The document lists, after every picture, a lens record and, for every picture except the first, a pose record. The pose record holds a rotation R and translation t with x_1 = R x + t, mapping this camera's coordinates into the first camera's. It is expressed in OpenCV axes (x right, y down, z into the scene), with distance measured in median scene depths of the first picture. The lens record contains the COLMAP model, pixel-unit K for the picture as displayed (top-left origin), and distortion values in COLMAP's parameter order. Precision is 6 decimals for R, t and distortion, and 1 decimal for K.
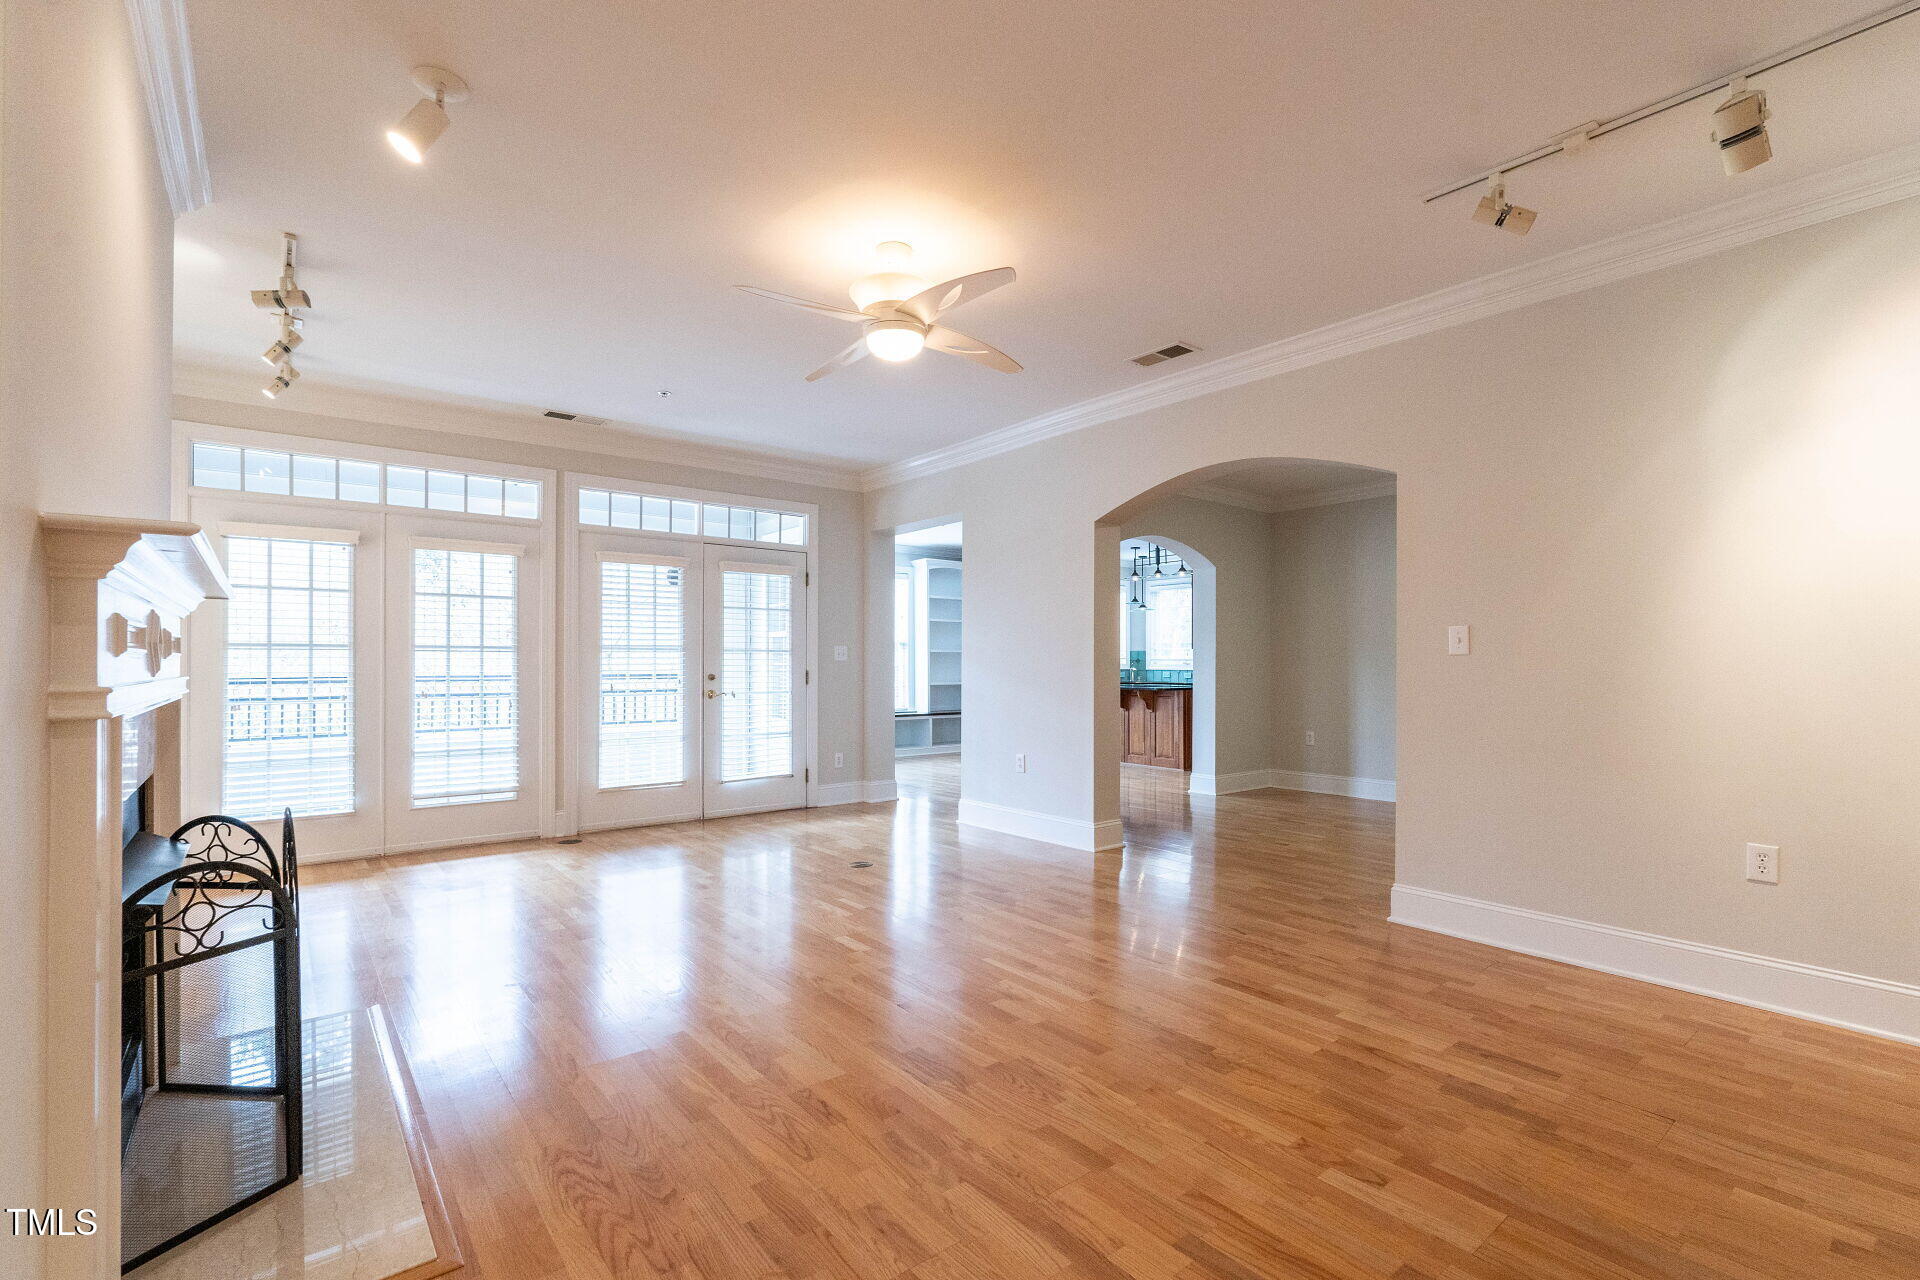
lens RADIAL K [[856.7, 0, 967.7], [0, 856.7, 649.0], [0, 0, 1]] dist [0.003846, 0.000065]
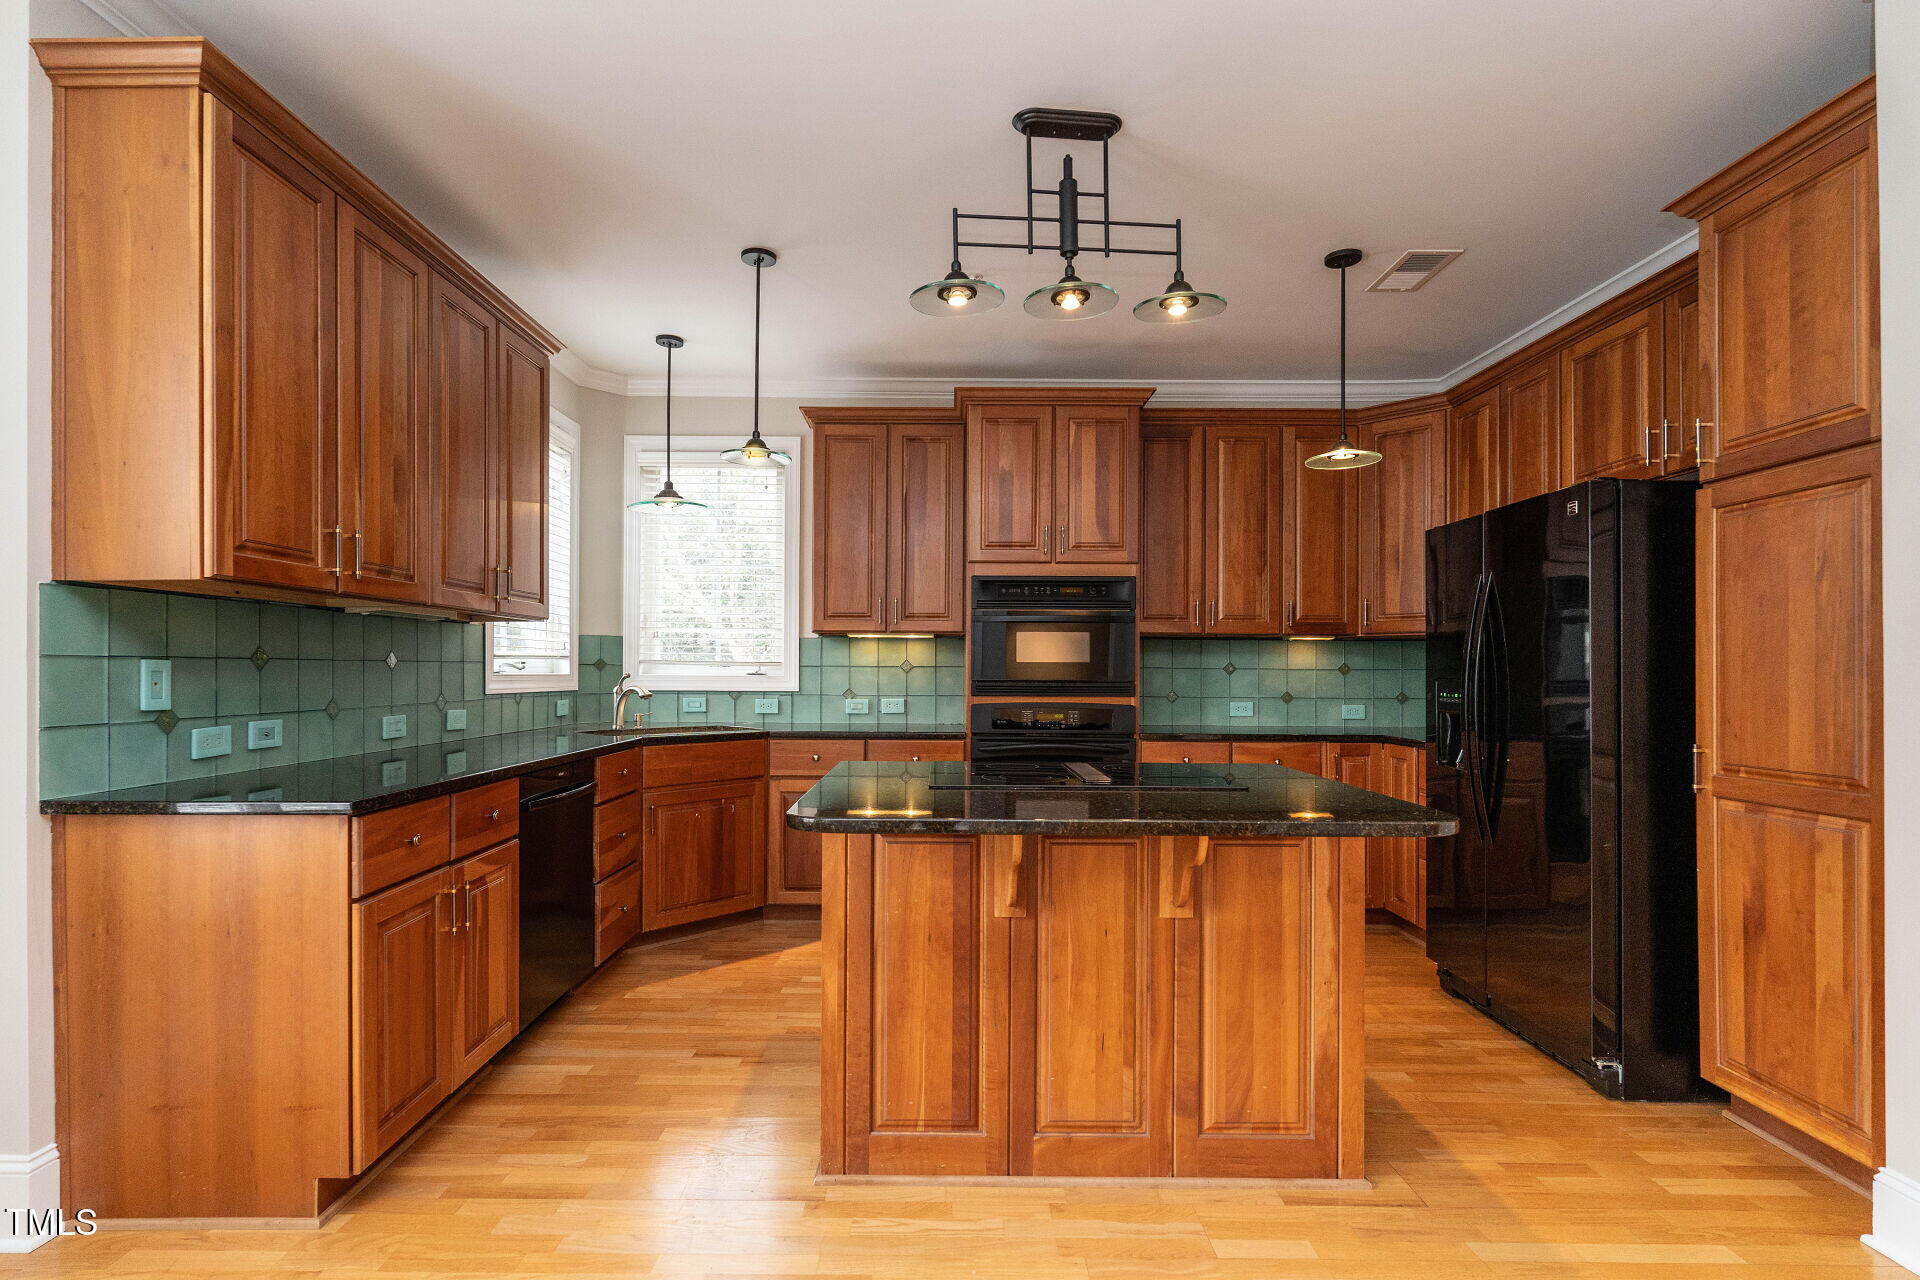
lens RADIAL K [[913.1, 0, 939.7], [0, 913.1, 662.8], [0, 0, 1]] dist [-0.001505, 0.000034]
pose [[0.640925, 0.005237, 0.767585, 0.014986], [-0.016654, 0.999836, 0.007085, 0.020869], [-0.767423, -0.017324, 0.640908, 1.493195]]
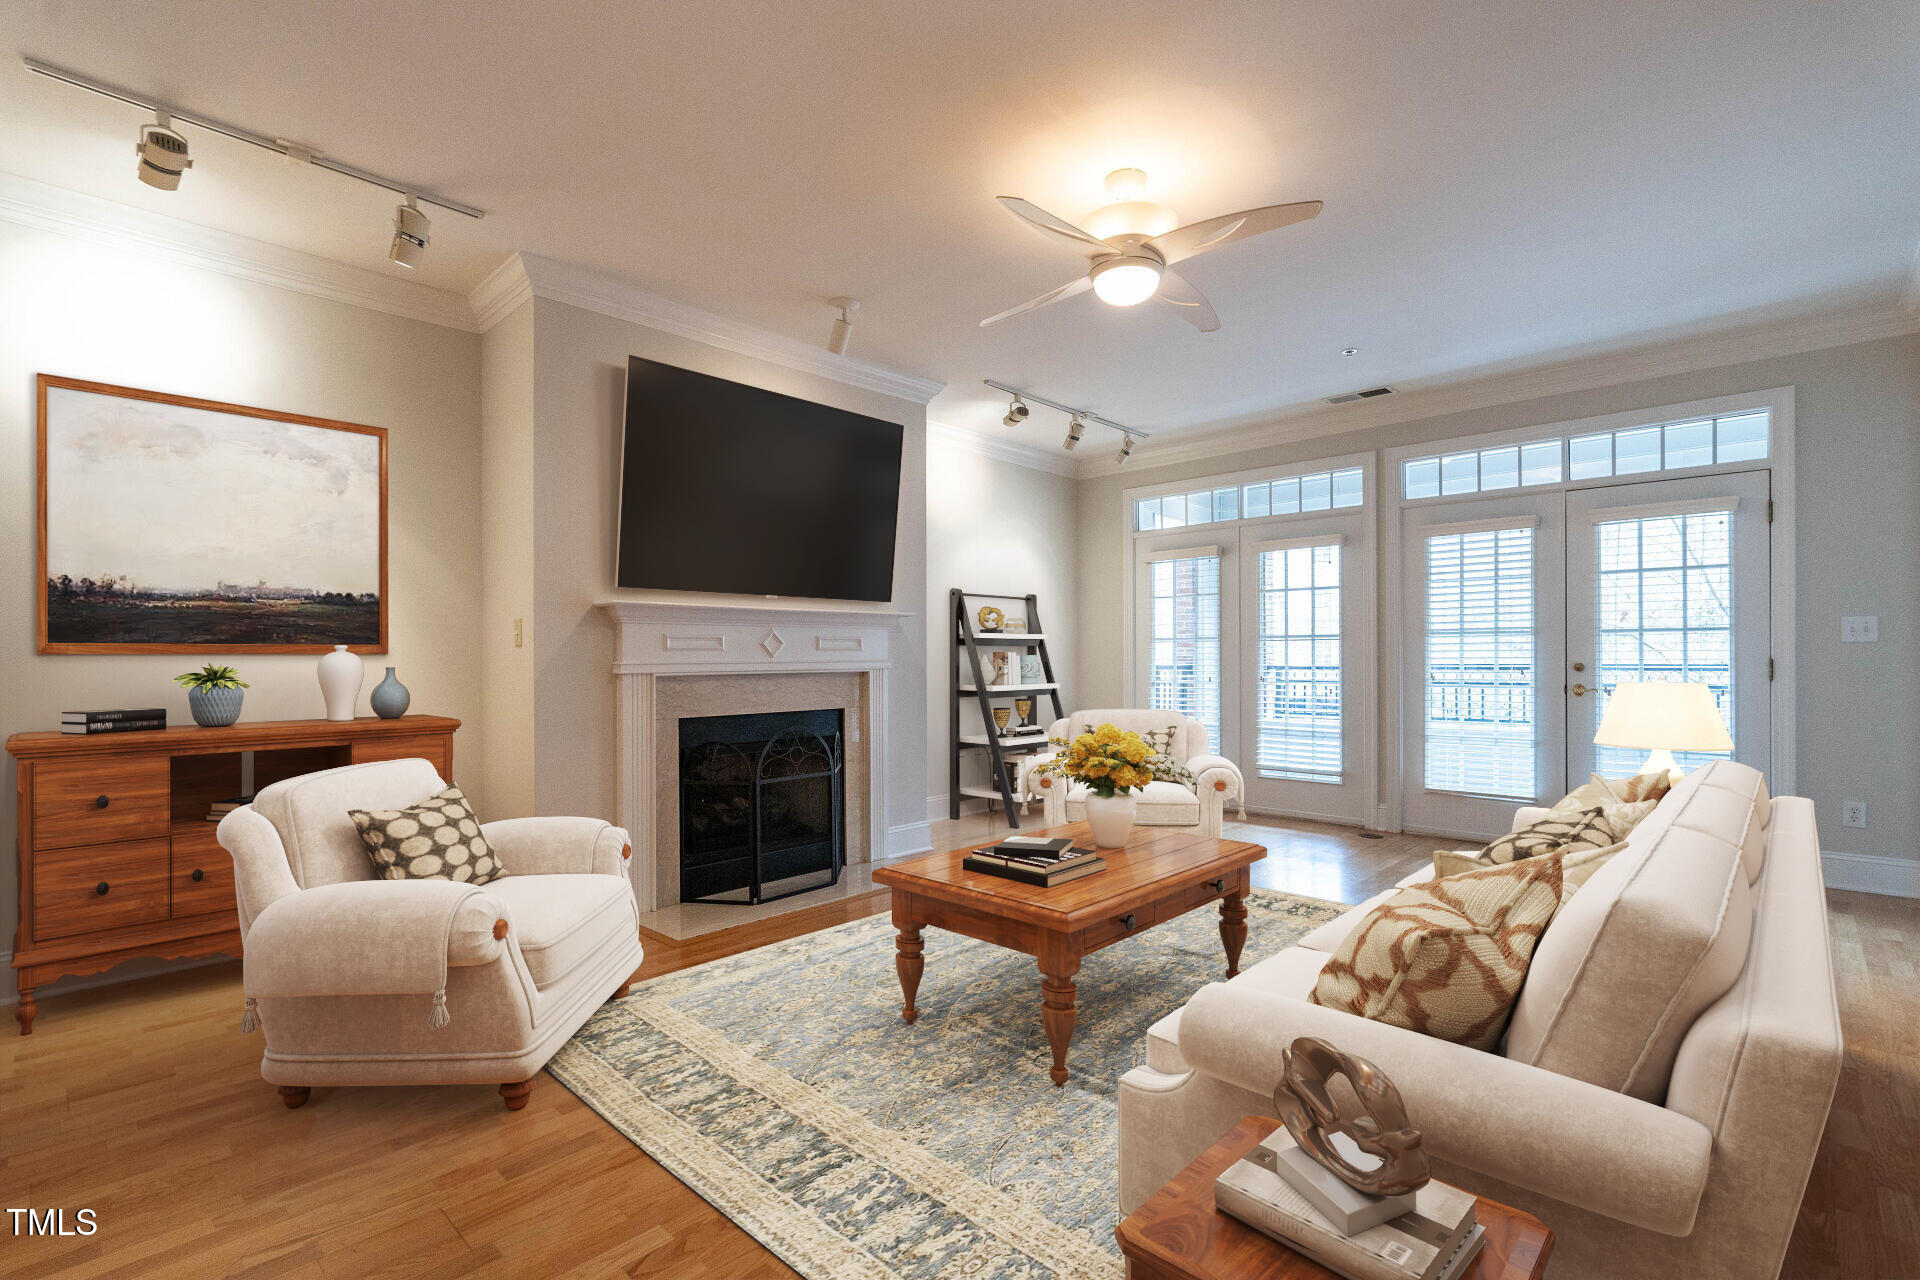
lens RADIAL K [[913.1, 0, 939.7], [0, 913.1, 662.8], [0, 0, 1]] dist [-0.001505, 0.000034]
pose [[0.104674, 0.008189, -0.994473, 0.460923], [0.024358, 0.999645, 0.010795, 0.006726], [0.994208, -0.025354, 0.104437, 0.377096]]
